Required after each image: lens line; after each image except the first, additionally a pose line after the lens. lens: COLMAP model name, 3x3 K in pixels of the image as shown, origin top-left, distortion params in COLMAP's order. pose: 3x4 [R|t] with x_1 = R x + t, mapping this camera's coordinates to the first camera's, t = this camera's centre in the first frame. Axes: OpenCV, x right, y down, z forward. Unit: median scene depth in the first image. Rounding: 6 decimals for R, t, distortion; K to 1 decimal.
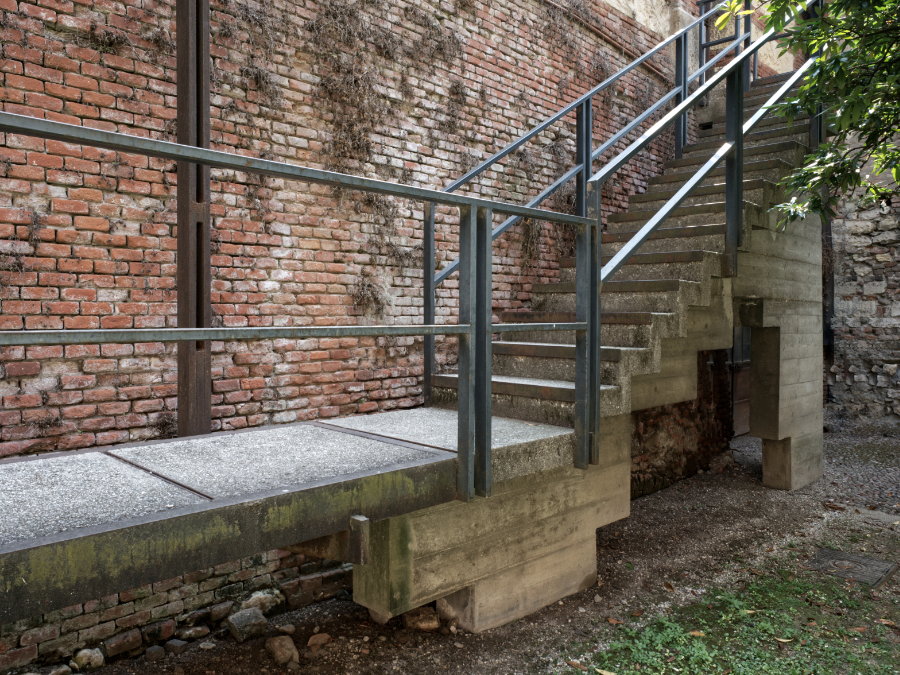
lens RADIAL K [[670.2, 0, 555.2], [0, 670.2, 330.7], [0, 0, 1]] dist [-0.009730, 0.009396]
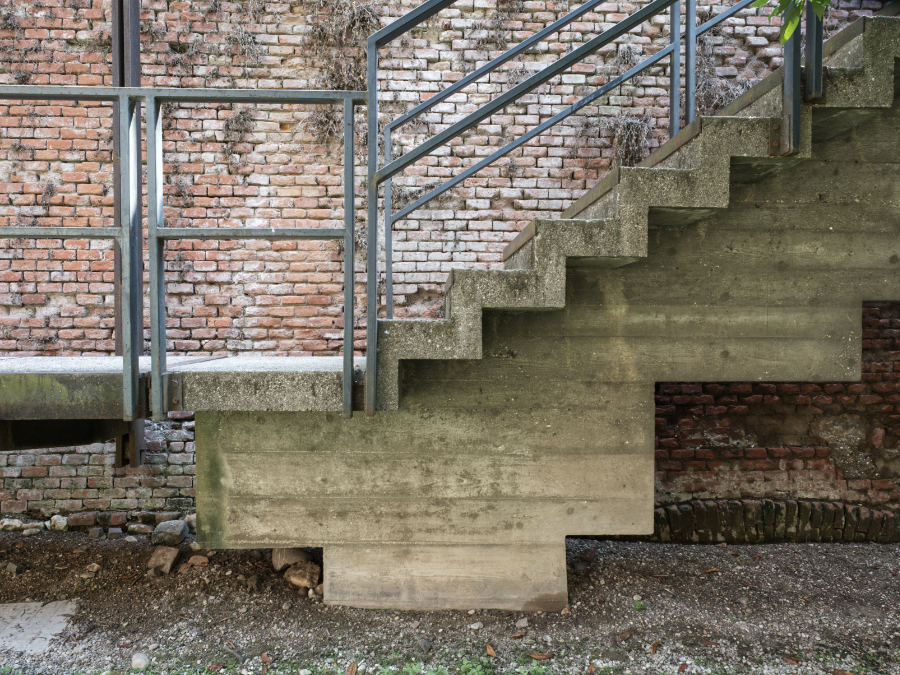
lens RADIAL K [[695.8, 0, 401.8], [0, 695.8, 339.4], [0, 0, 1]] dist [-0.004622, 0.008657]
pose [[0.698729, 0.010708, -0.715306, 0.512503], [-0.004243, 0.999932, 0.010824, 0.083121], [0.715374, -0.004528, 0.698727, 0.378080]]
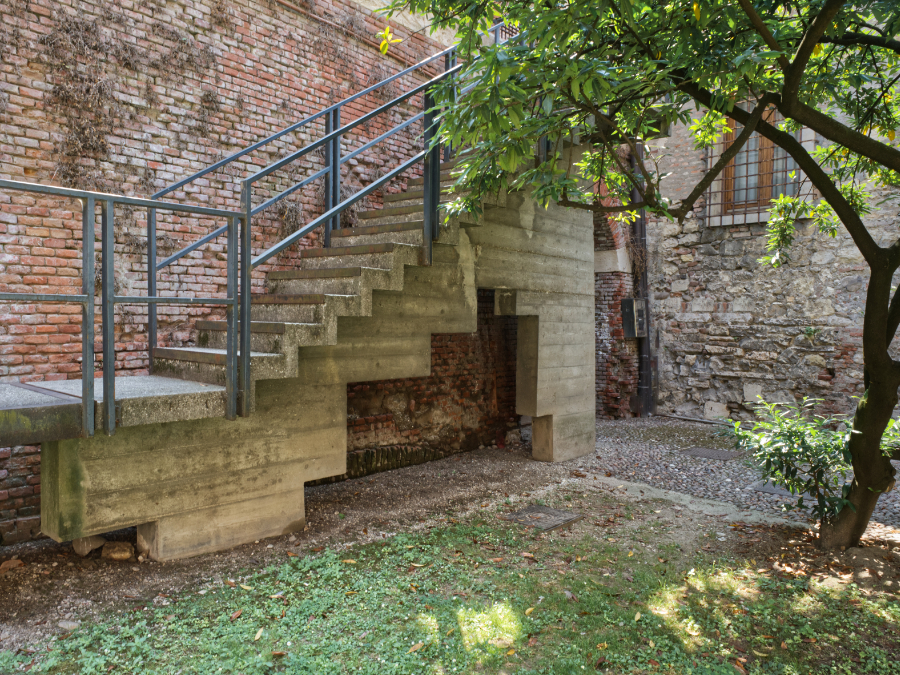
lens RADIAL K [[644.8, 0, 474.0], [0, 644.8, 338.0], [0, 0, 1]] dist [-0.006284, 0.007301]
pose [[0.999118, 0.007091, 0.041389, 0.332829], [-0.007699, 0.999865, 0.014541, 0.030134], [-0.041280, -0.014847, 0.999037, -0.134315]]
